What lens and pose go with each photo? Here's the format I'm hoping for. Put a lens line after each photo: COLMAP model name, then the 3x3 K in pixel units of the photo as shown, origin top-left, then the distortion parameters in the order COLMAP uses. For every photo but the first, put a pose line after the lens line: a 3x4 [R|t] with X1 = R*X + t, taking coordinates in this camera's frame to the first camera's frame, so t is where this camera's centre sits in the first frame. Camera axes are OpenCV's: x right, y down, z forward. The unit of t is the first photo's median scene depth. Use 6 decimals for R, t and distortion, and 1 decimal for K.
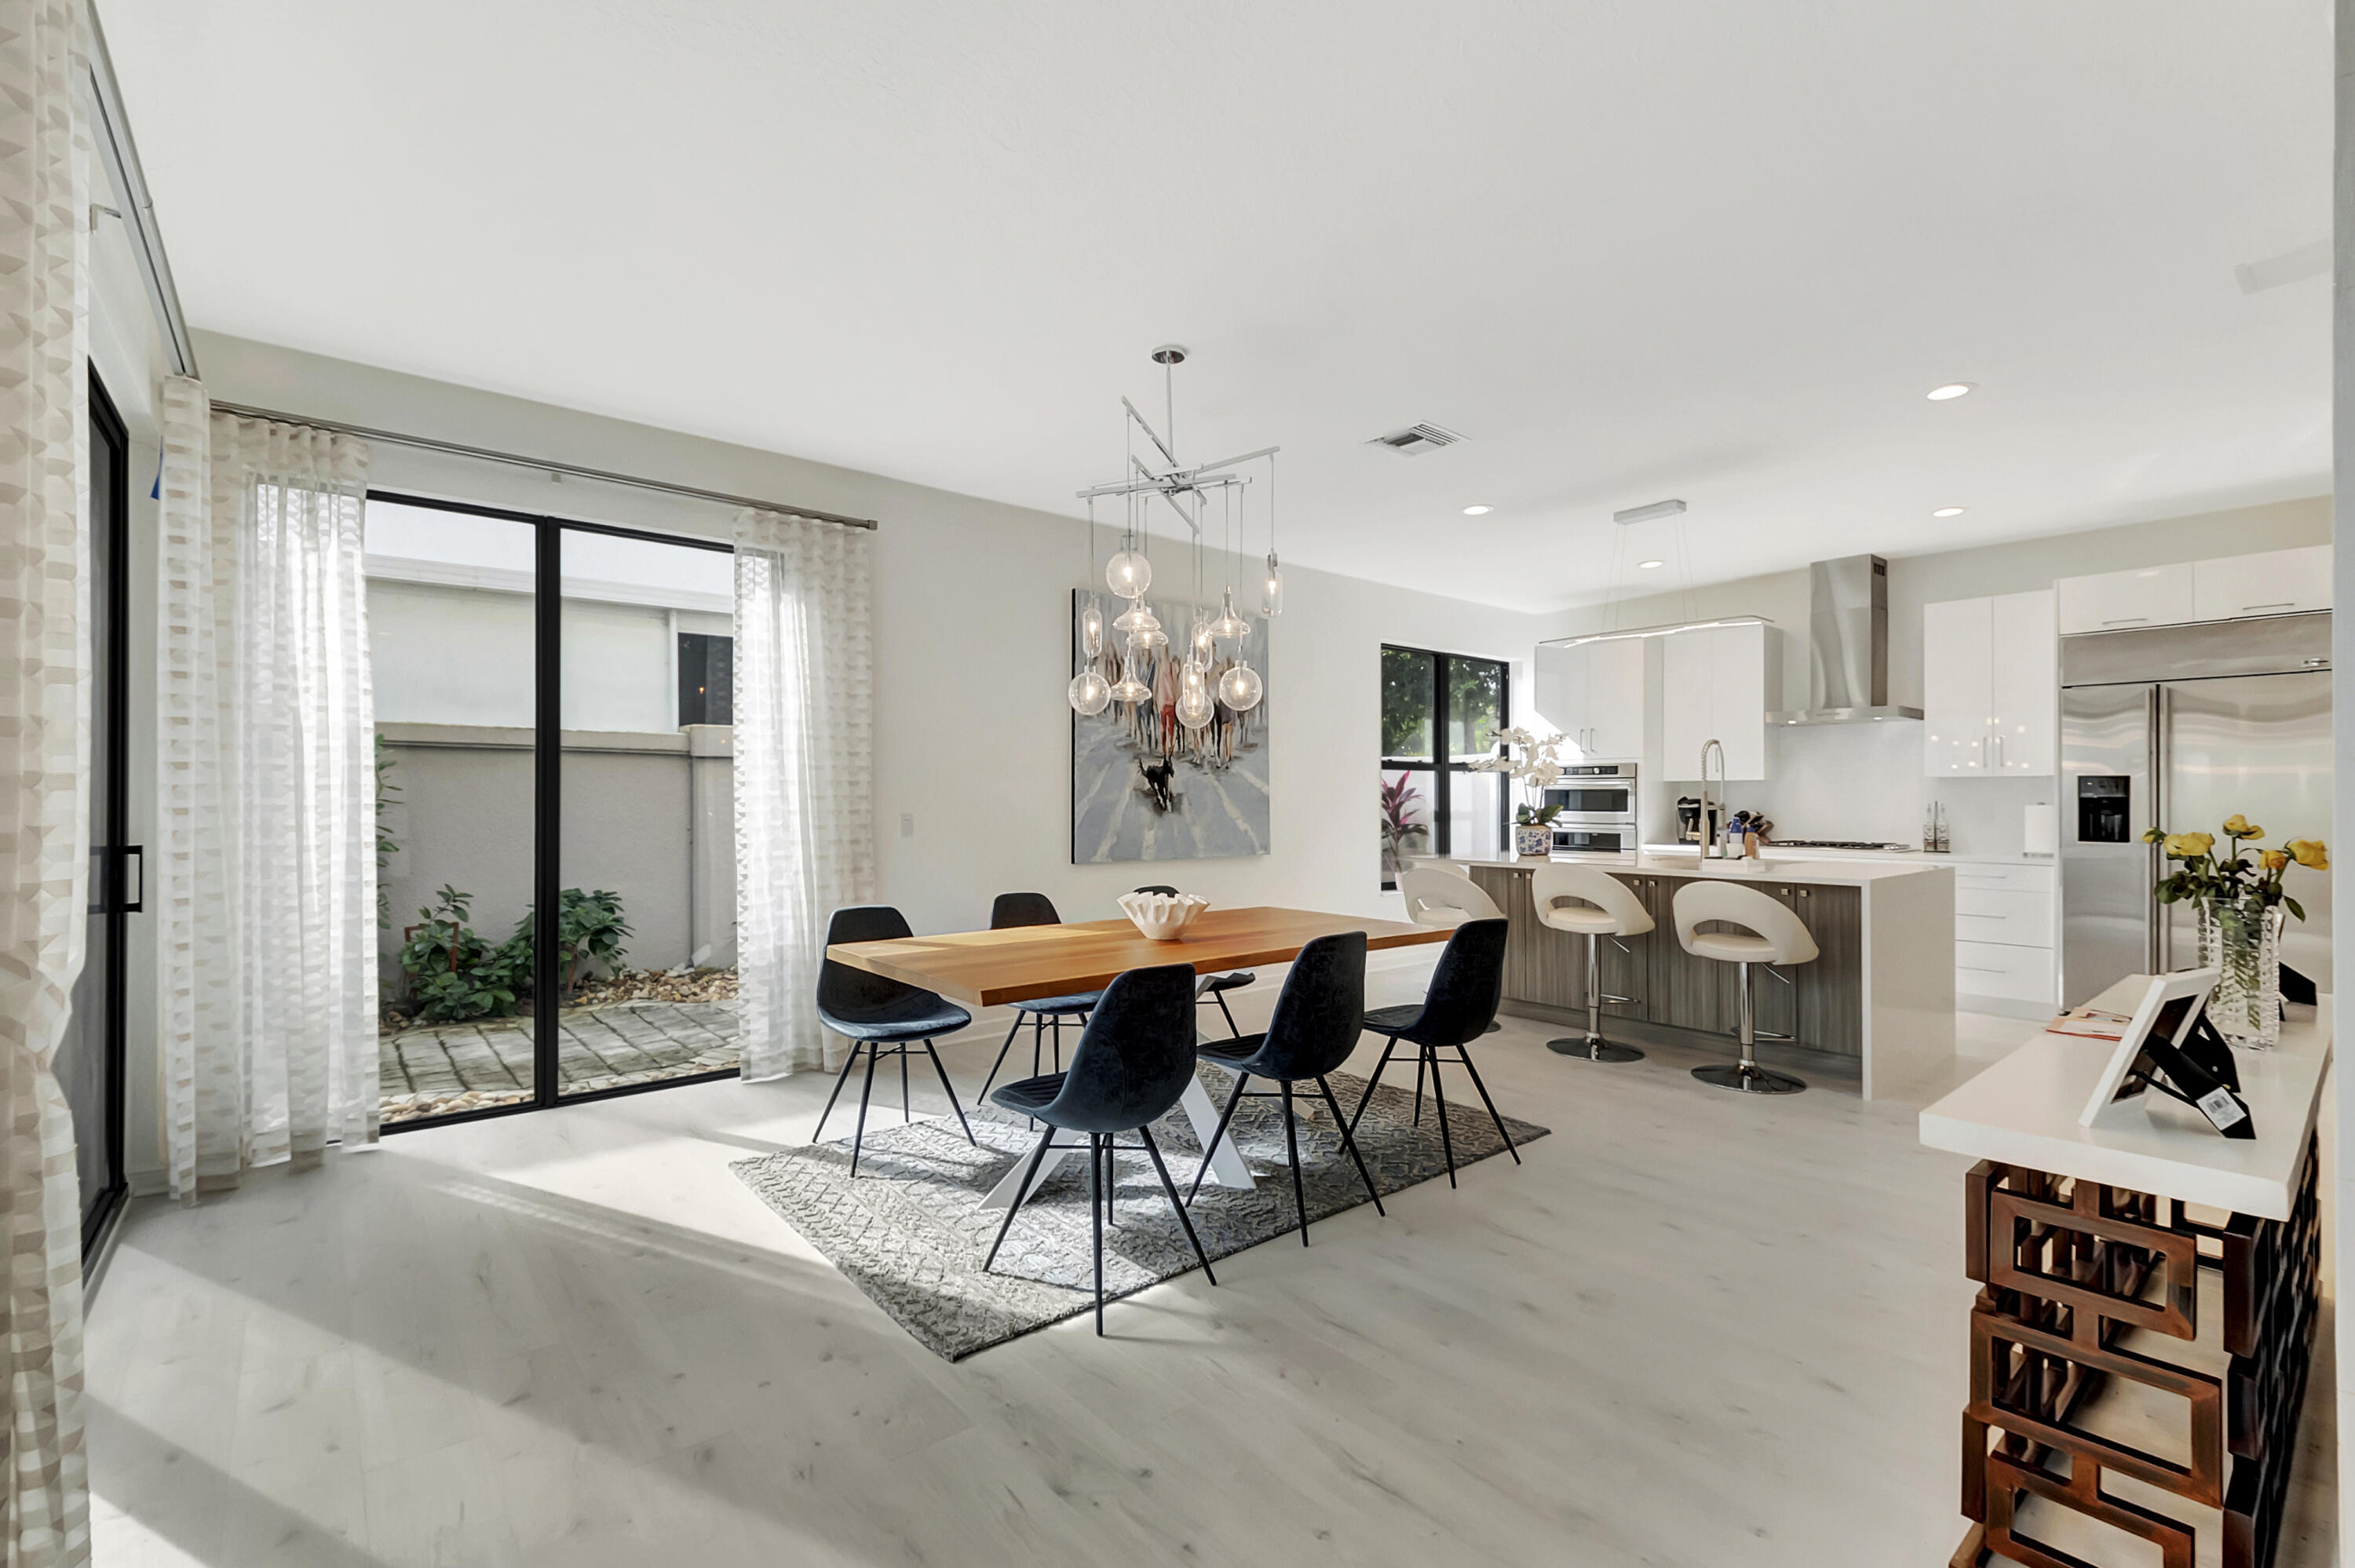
lens RADIAL K [[1022.6, 0, 1149.4], [0, 1022.6, 798.3], [0, 0, 1]] dist [0.002061, -0.013824]
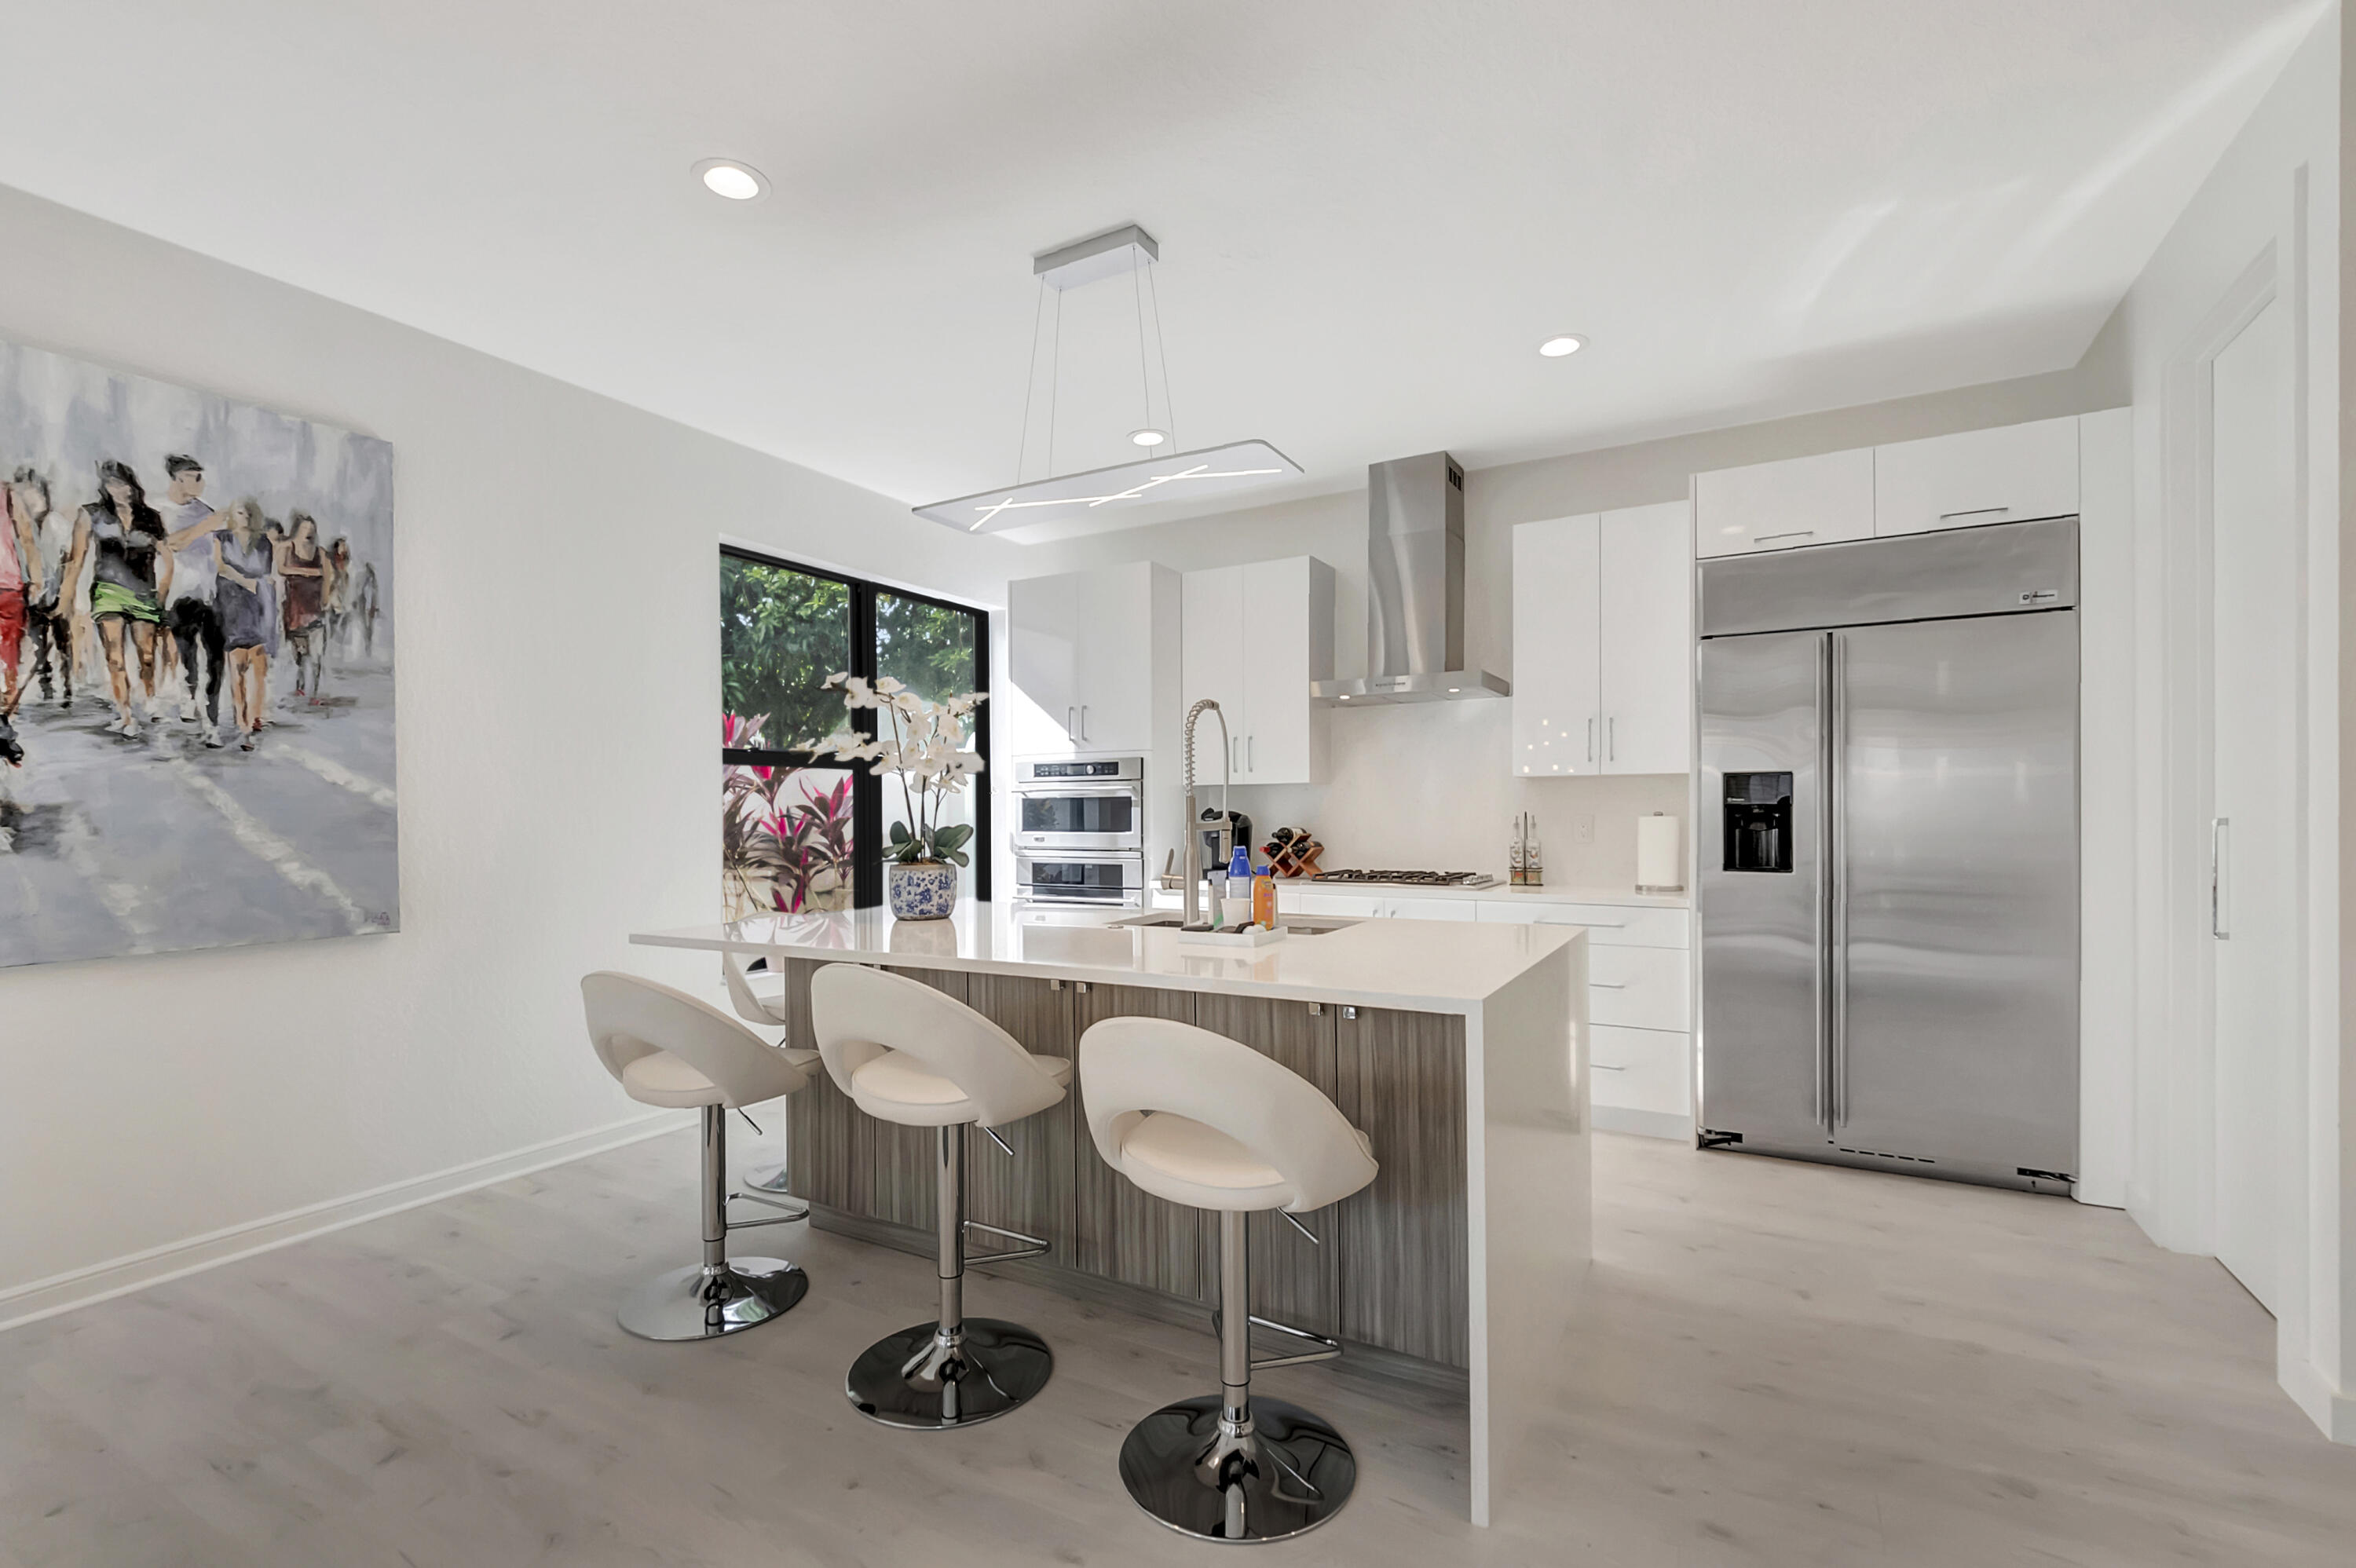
lens RADIAL K [[1041.0, 0, 1146.6], [0, 1041.0, 832.2], [0, 0, 1]] dist [0.002380, 0.000128]
pose [[0.936283, -0.013450, 0.350989, 0.280849], [0.006867, 0.999777, 0.019994, 0.000511], [-0.351180, -0.016310, 0.936166, 0.426165]]
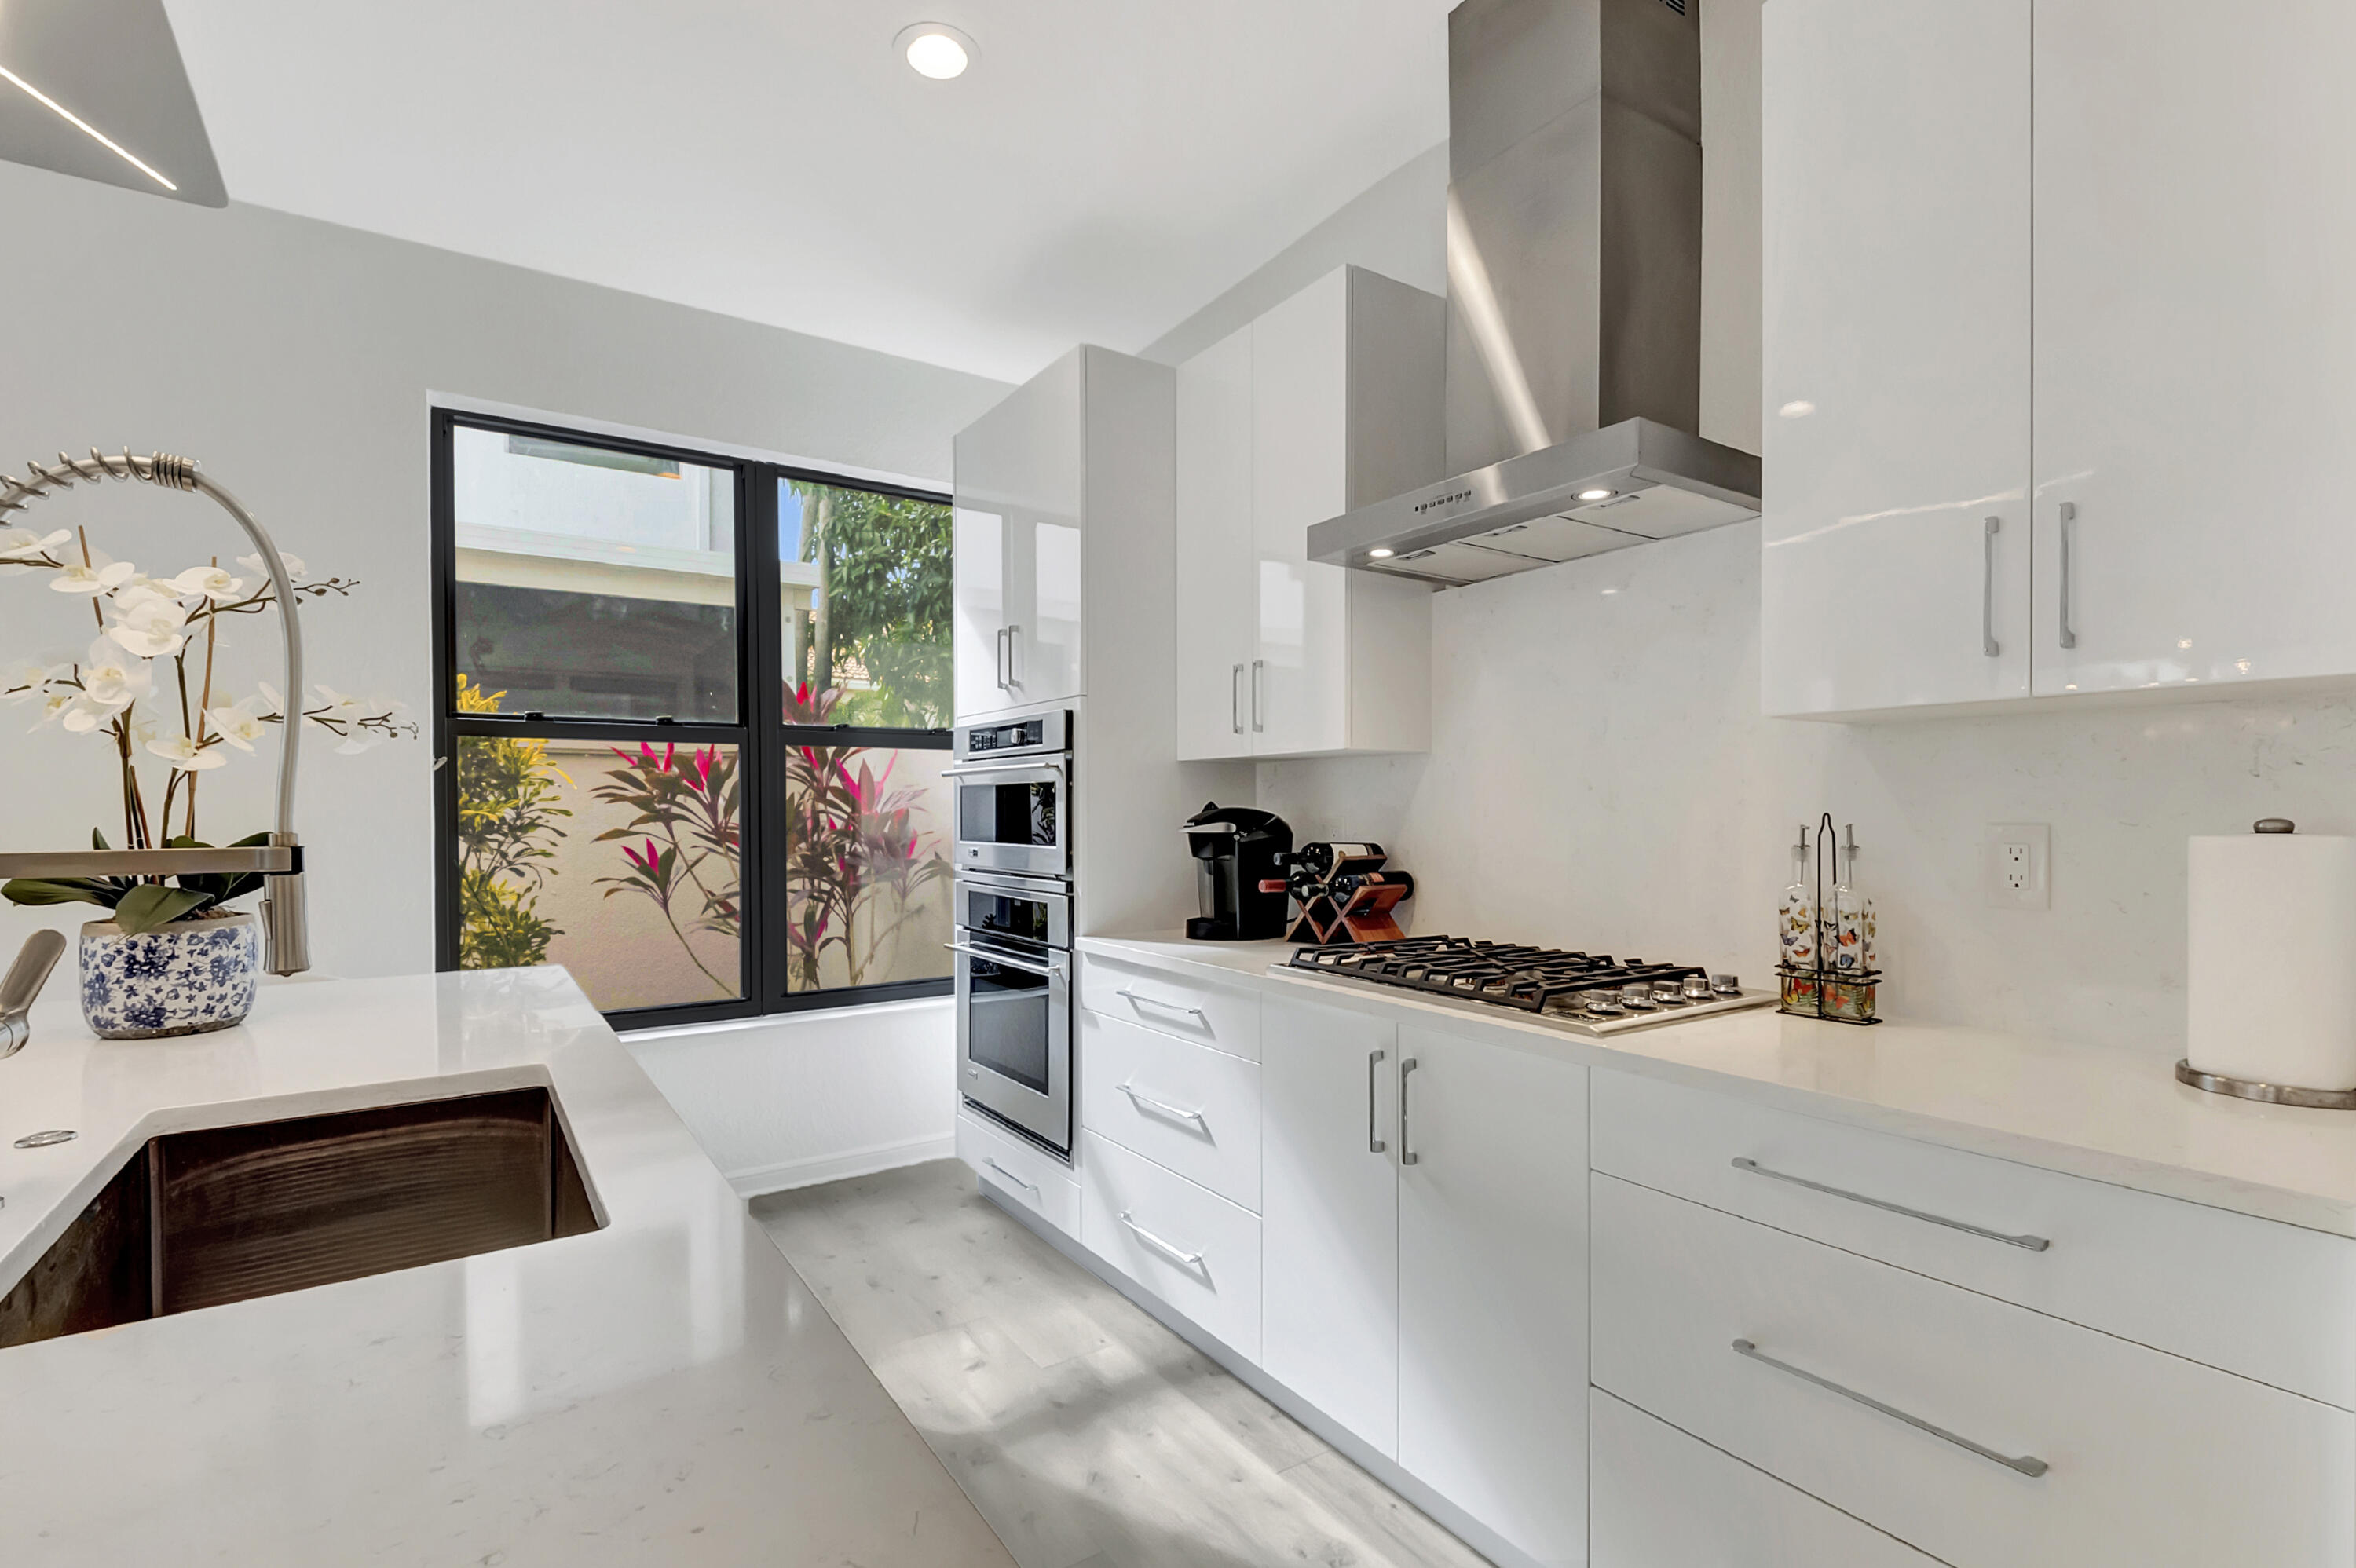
lens RADIAL K [[1096.1, 0, 1184.5], [0, 1096.1, 819.0], [0, 0, 1]] dist [-0.001595, -0.000289]
pose [[0.996689, -0.002941, -0.081252, 0.636956], [0.003894, 0.999925, 0.011578, -0.000027], [0.081212, -0.011857, 0.996626, 0.717475]]
